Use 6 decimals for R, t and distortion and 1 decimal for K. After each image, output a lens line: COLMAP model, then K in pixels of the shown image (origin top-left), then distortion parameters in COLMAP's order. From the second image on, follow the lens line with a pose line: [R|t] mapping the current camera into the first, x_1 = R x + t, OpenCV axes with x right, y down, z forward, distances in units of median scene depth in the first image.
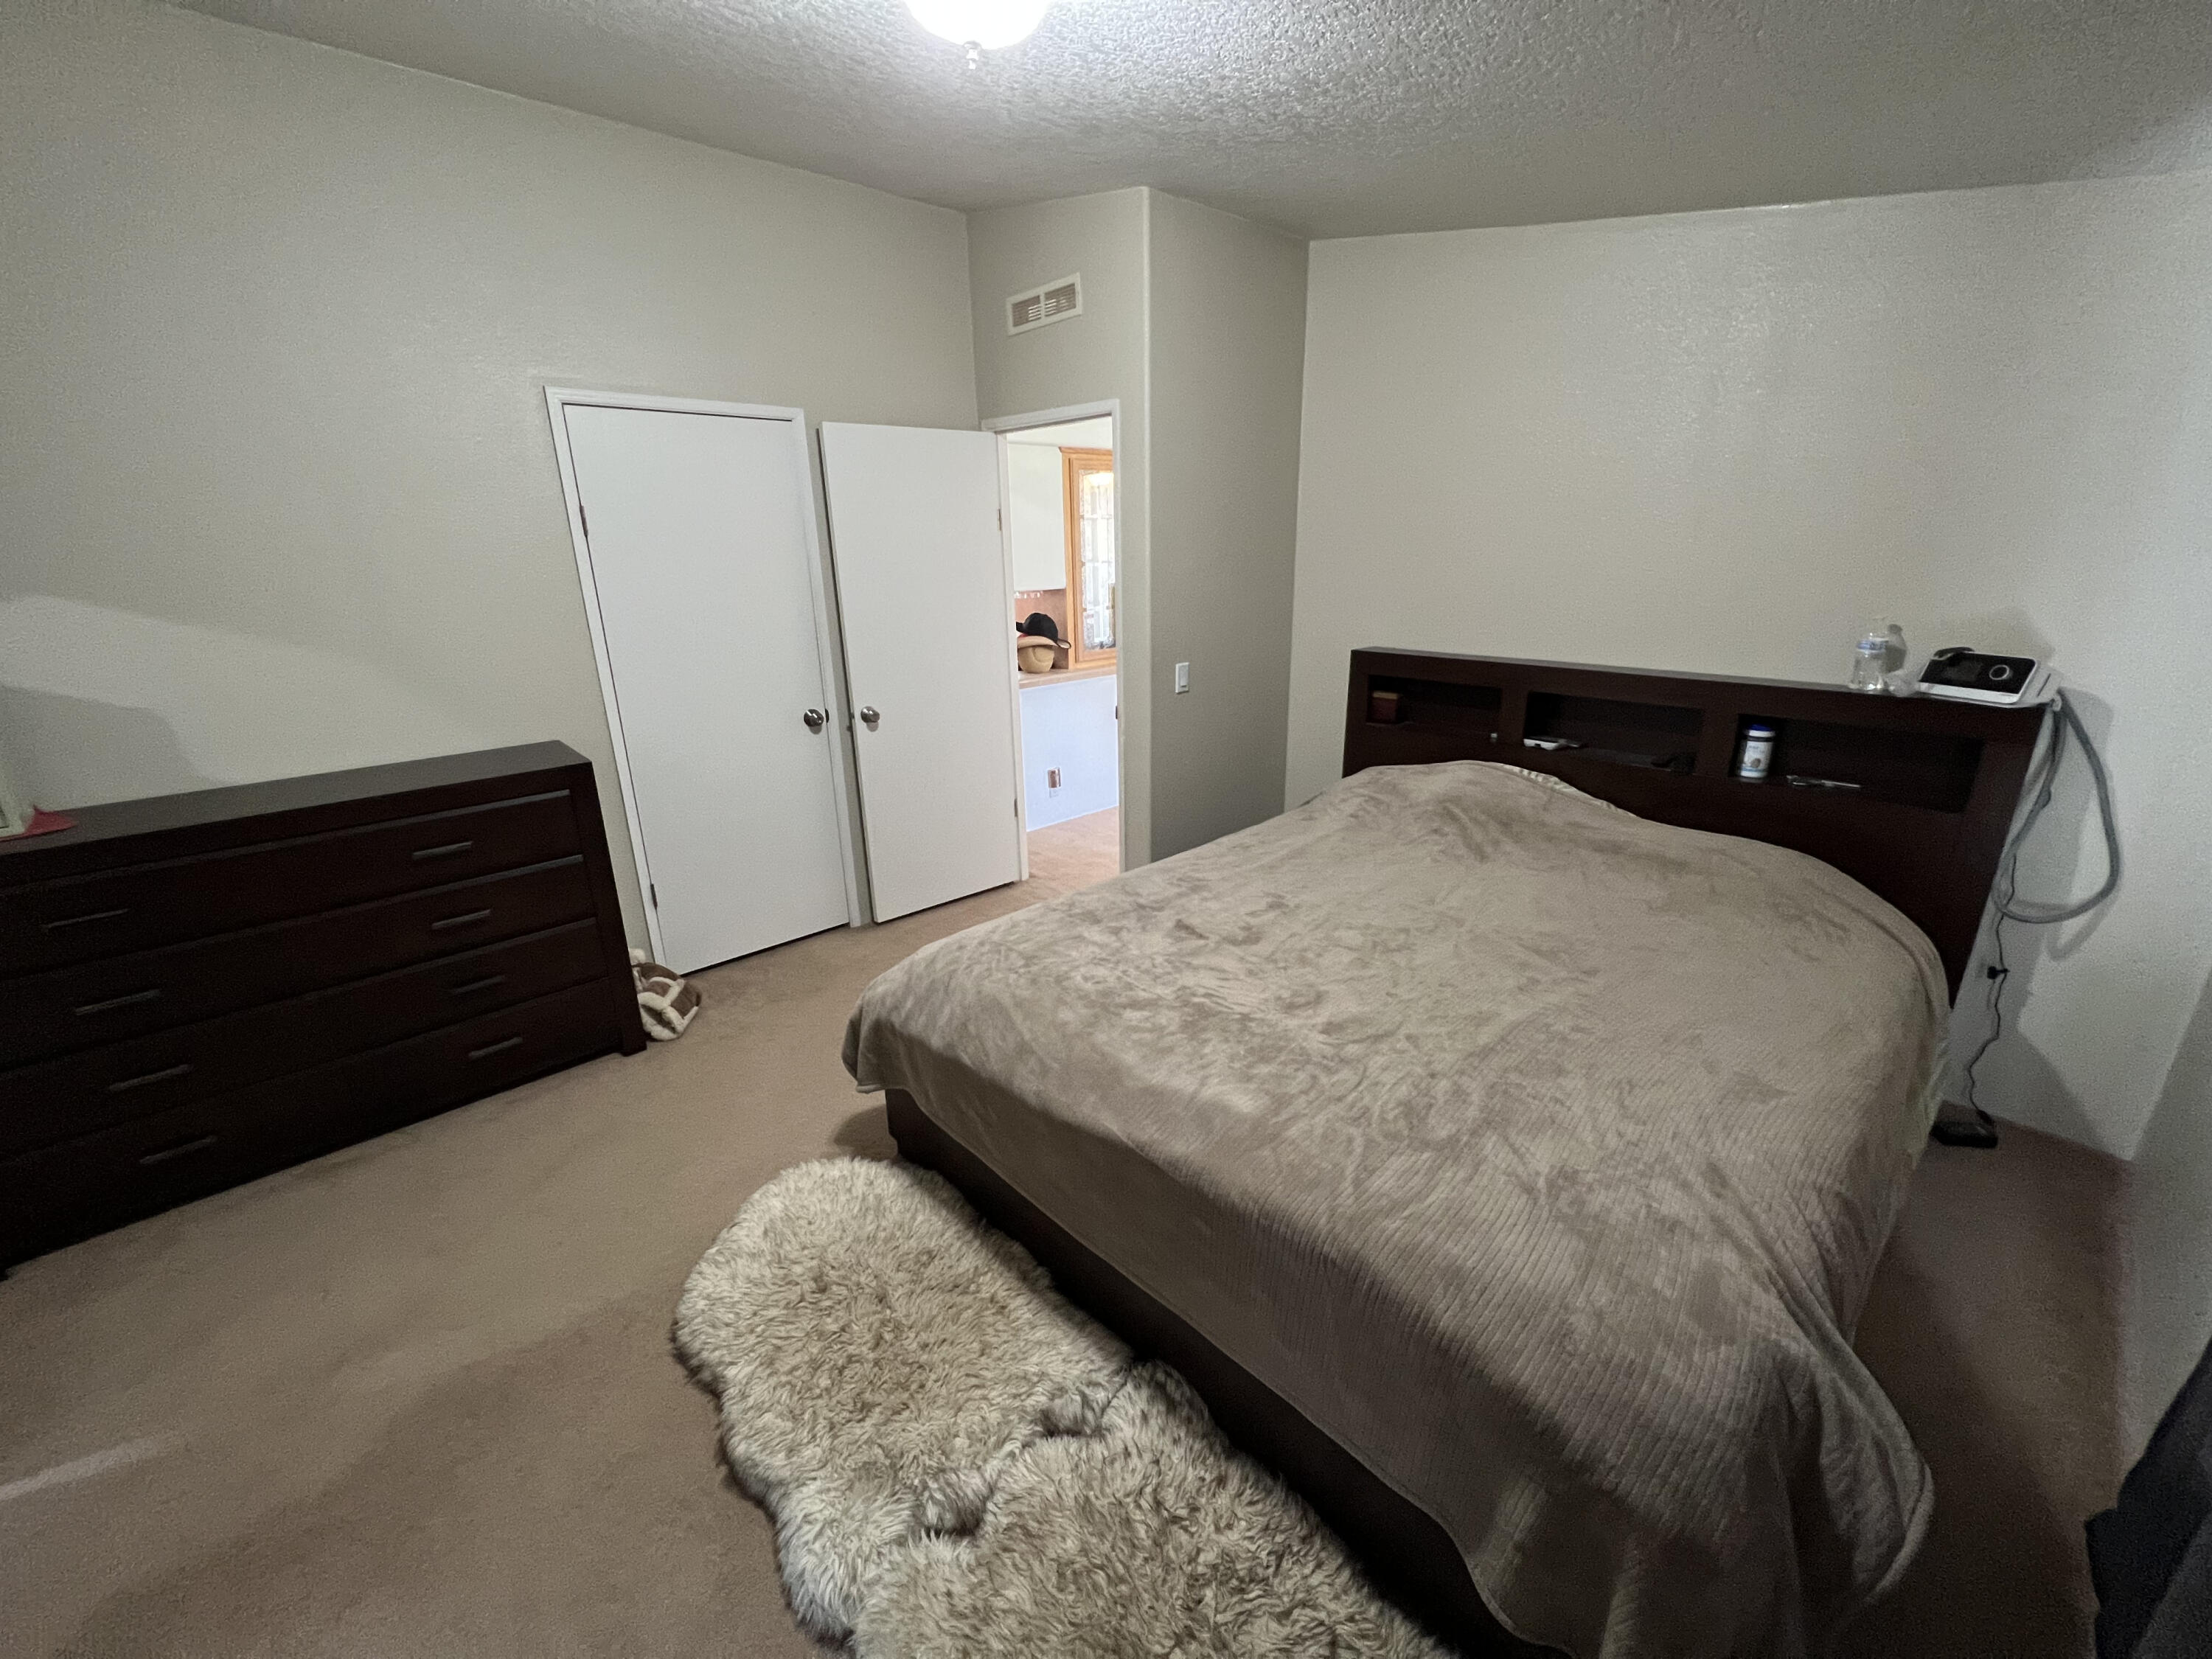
lens RADIAL K [[882.6, 0, 1112.9], [0, 882.6, 831.6], [0, 0, 1]] dist [-0.003043, -0.000655]
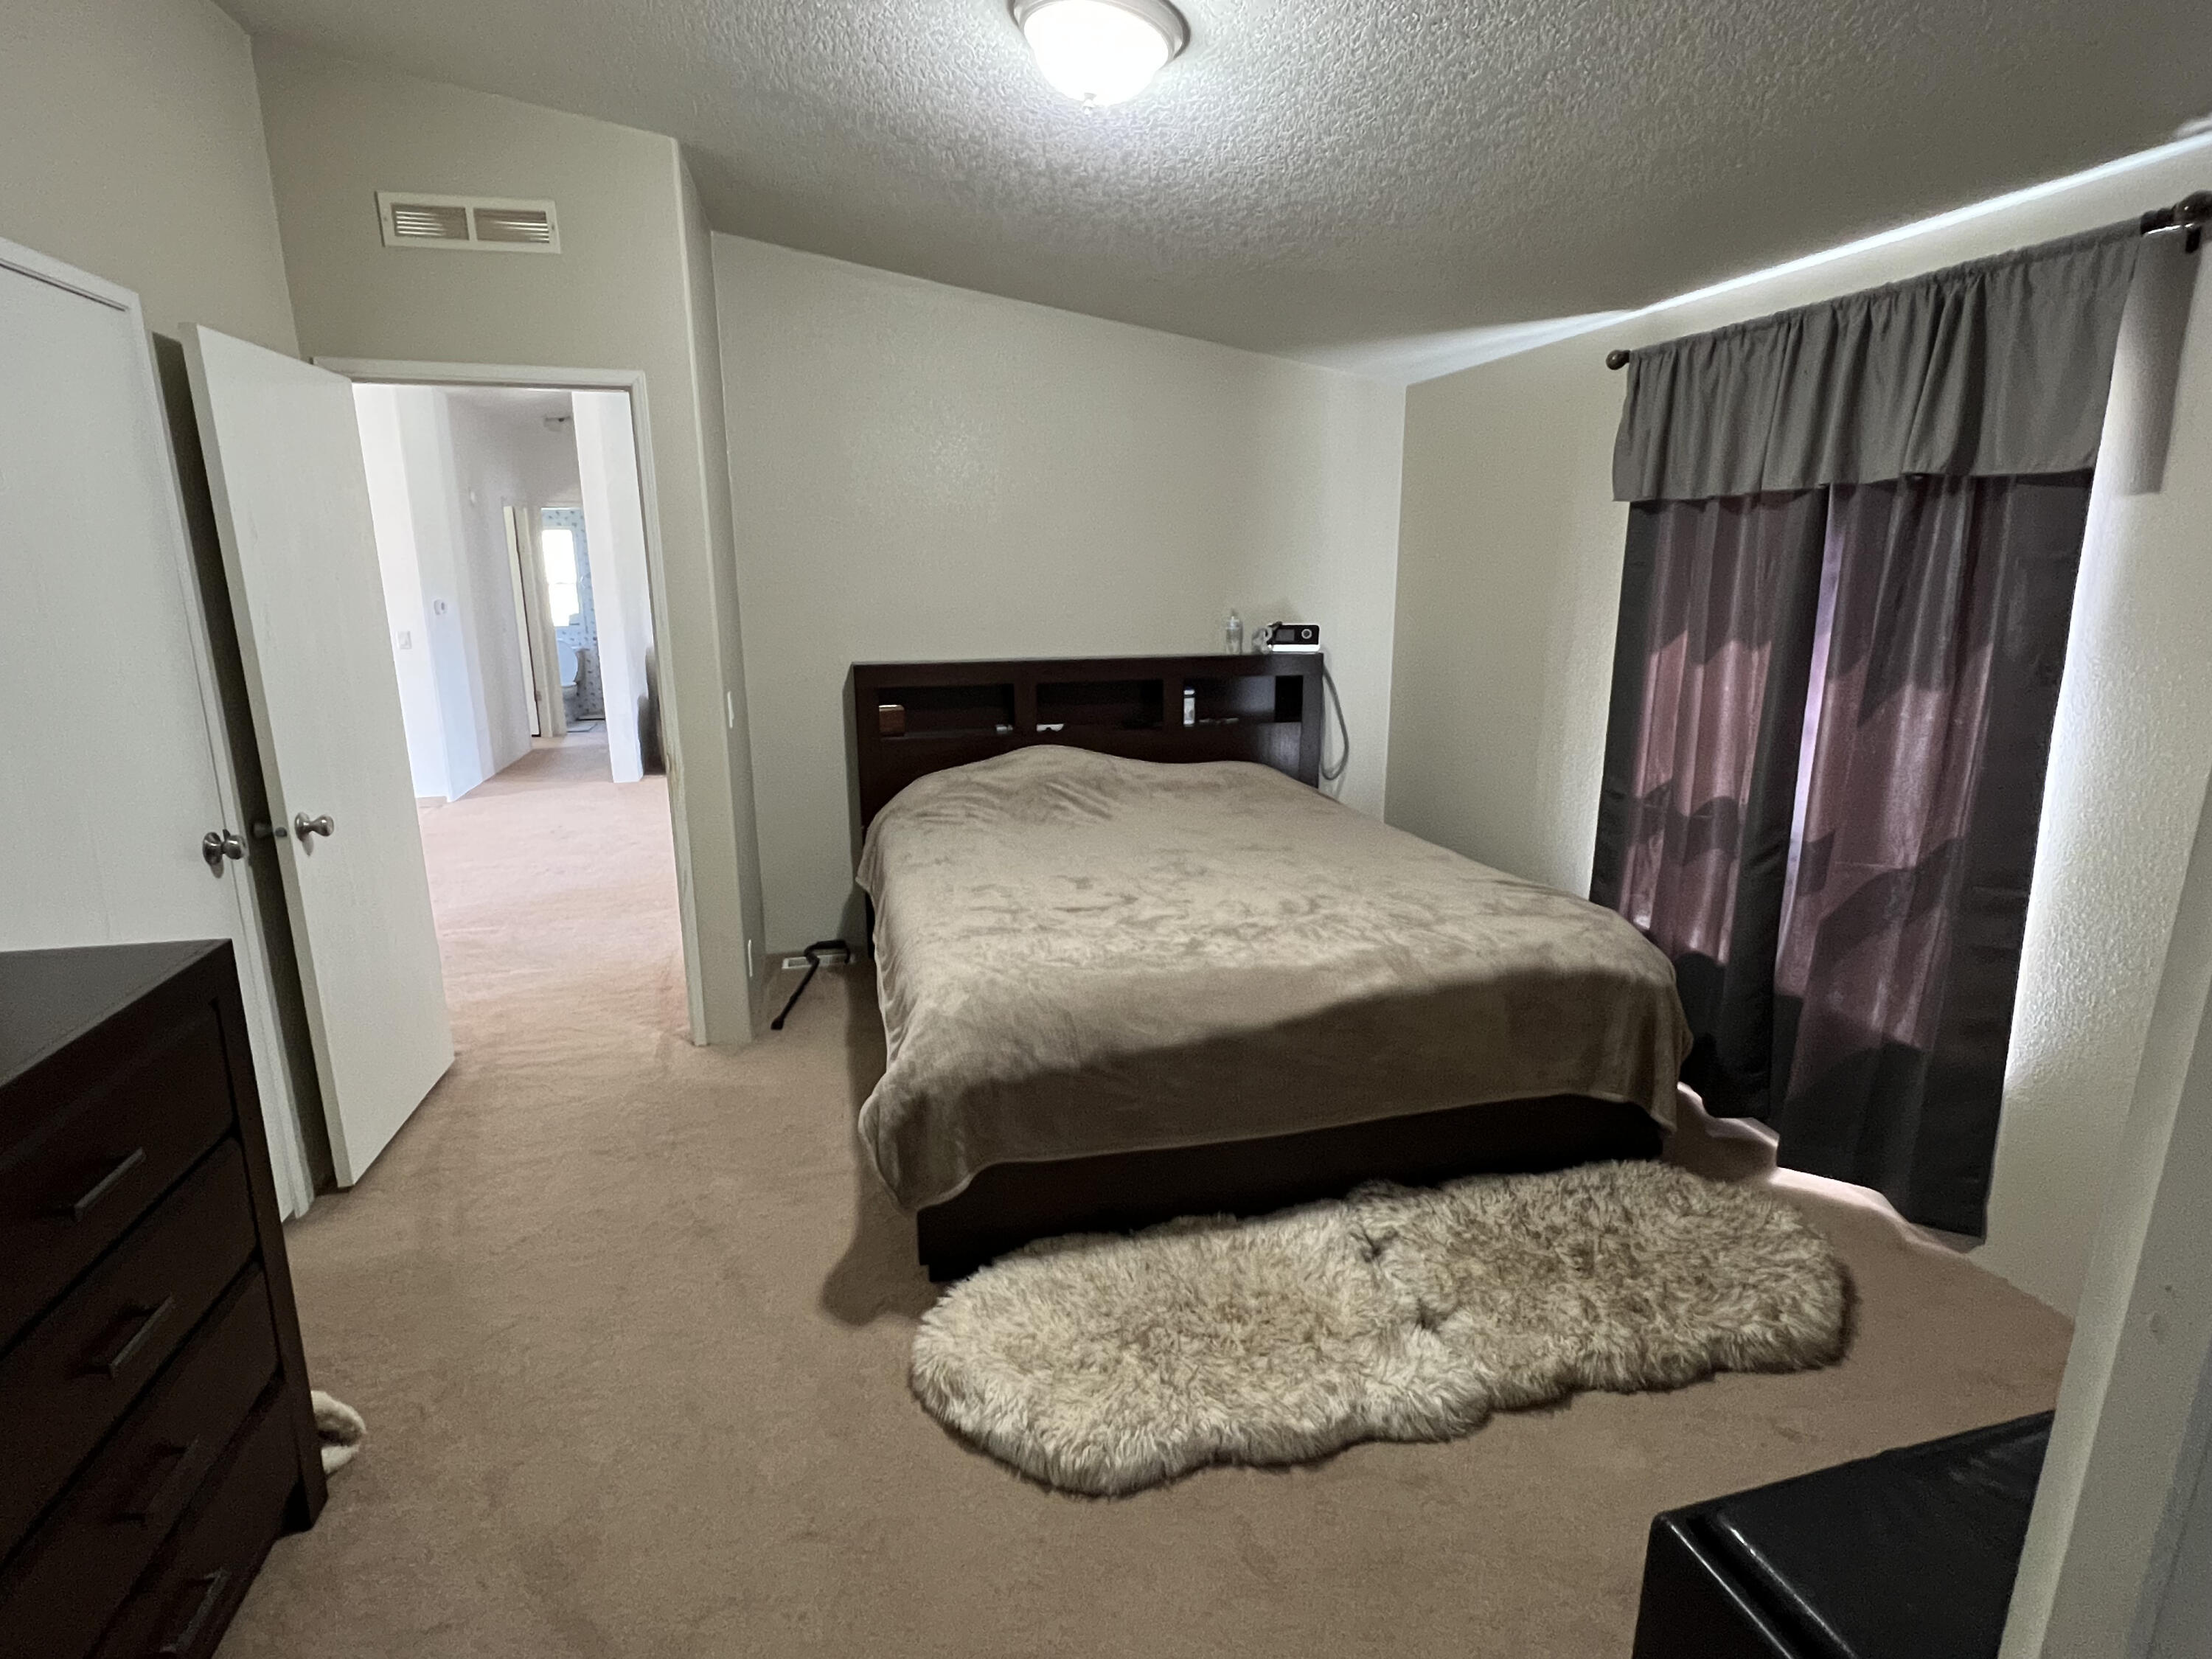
lens RADIAL K [[1121.1, 0, 1113.1], [0, 1121.1, 826.0], [0, 0, 1]] dist [-0.000277, 0.002155]
pose [[0.474342, -0.185044, 0.860673, -1.098097], [0.269752, 0.961182, 0.057985, -0.053196], [-0.837994, 0.204664, 0.505845, 0.308783]]
